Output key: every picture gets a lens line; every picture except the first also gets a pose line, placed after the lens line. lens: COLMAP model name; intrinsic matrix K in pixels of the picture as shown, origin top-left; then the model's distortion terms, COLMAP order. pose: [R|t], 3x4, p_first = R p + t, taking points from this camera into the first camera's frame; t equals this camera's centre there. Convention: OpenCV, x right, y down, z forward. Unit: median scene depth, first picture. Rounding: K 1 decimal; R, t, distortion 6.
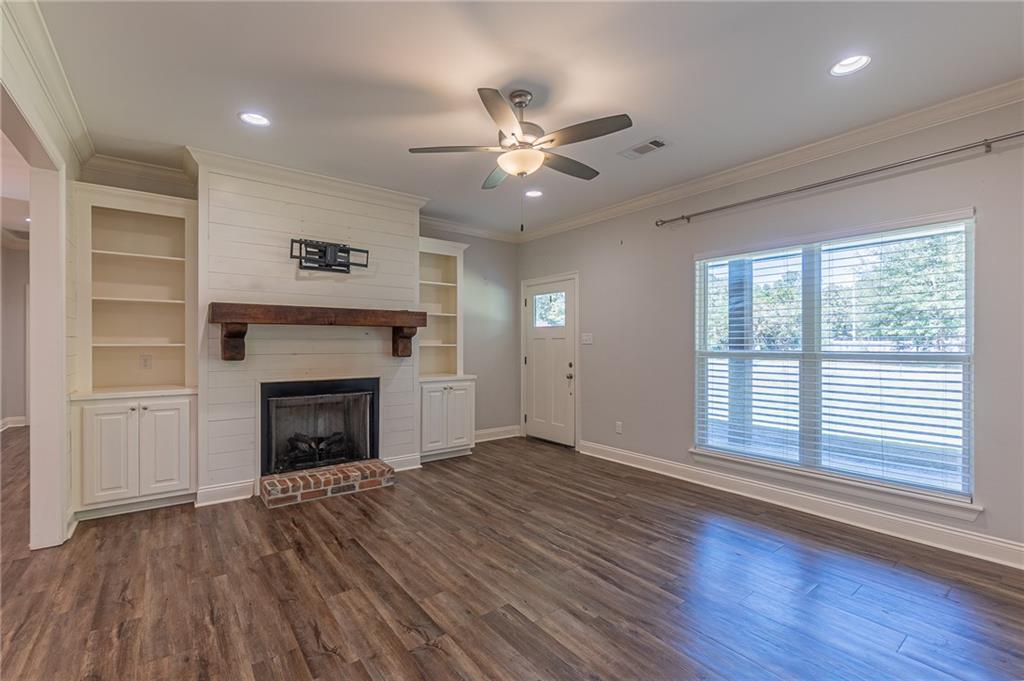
lens RADIAL K [[445.8, 0, 508.6], [0, 445.8, 344.2], [0, 0, 1]] dist [-0.005449, 0.000751]
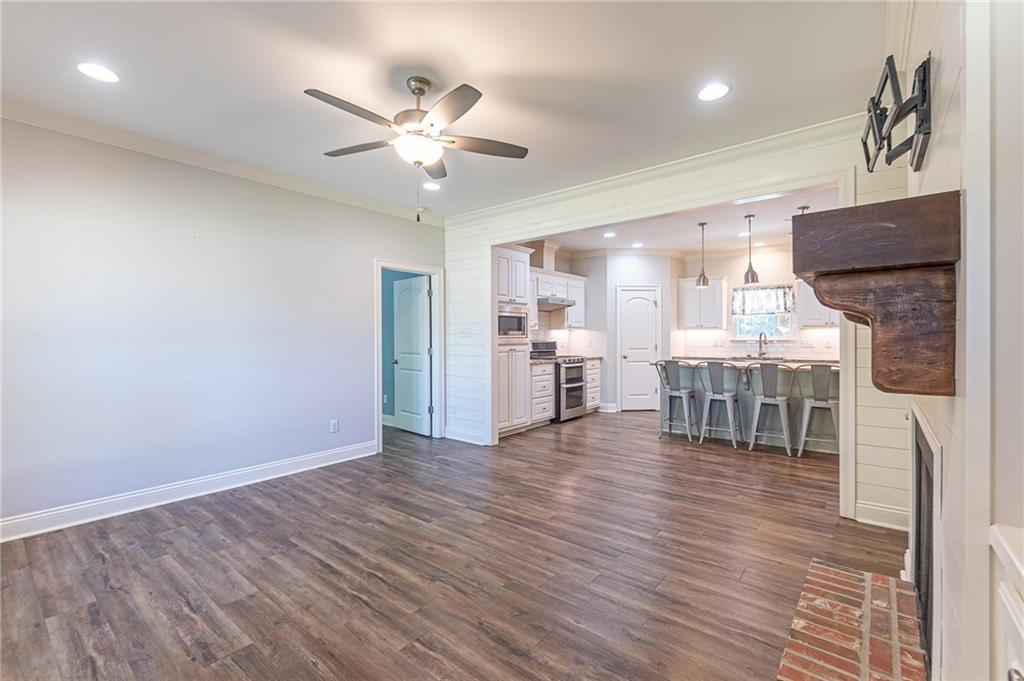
lens RADIAL K [[445.8, 0, 505.5], [0, 445.8, 338.4], [0, 0, 1]] dist [-0.005449, 0.000751]
pose [[-0.974935, 0.002780, -0.222474, 0.046111], [0.001195, 0.999973, 0.007259, -0.002495], [0.222489, 0.006811, -0.974912, 1.487766]]
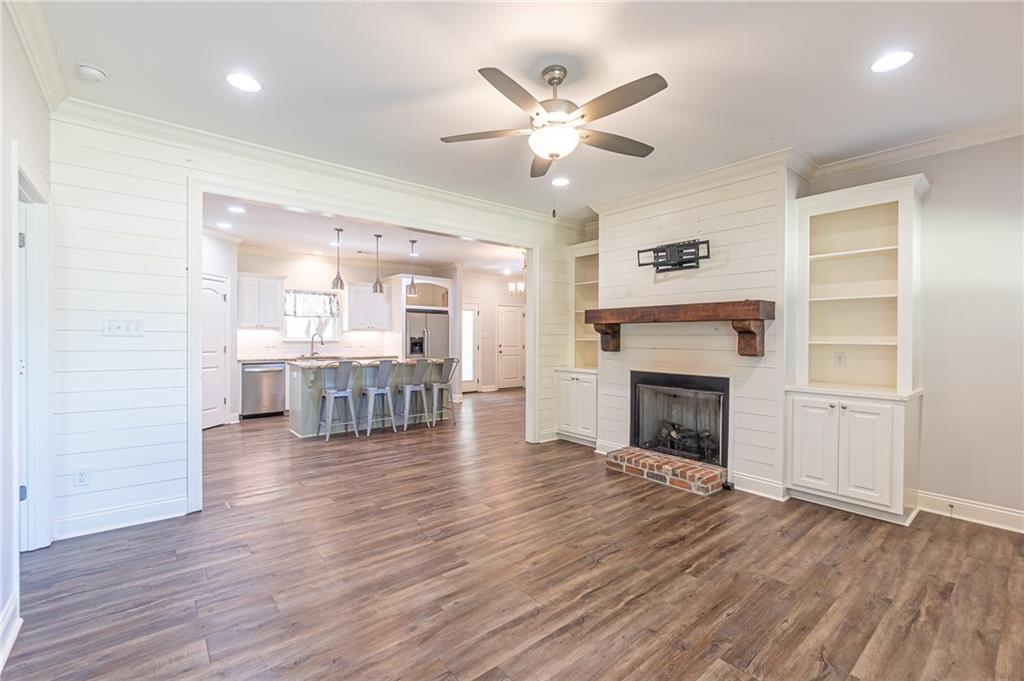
lens RADIAL K [[445.8, 0, 514.9], [0, 445.8, 339.6], [0, 0, 1]] dist [-0.005449, 0.000751]
pose [[0.041281, 0.002586, -0.999144, 0.712896], [-0.009397, 0.999953, 0.002200, 0.000503], [0.999103, 0.009298, 0.041304, 0.657985]]
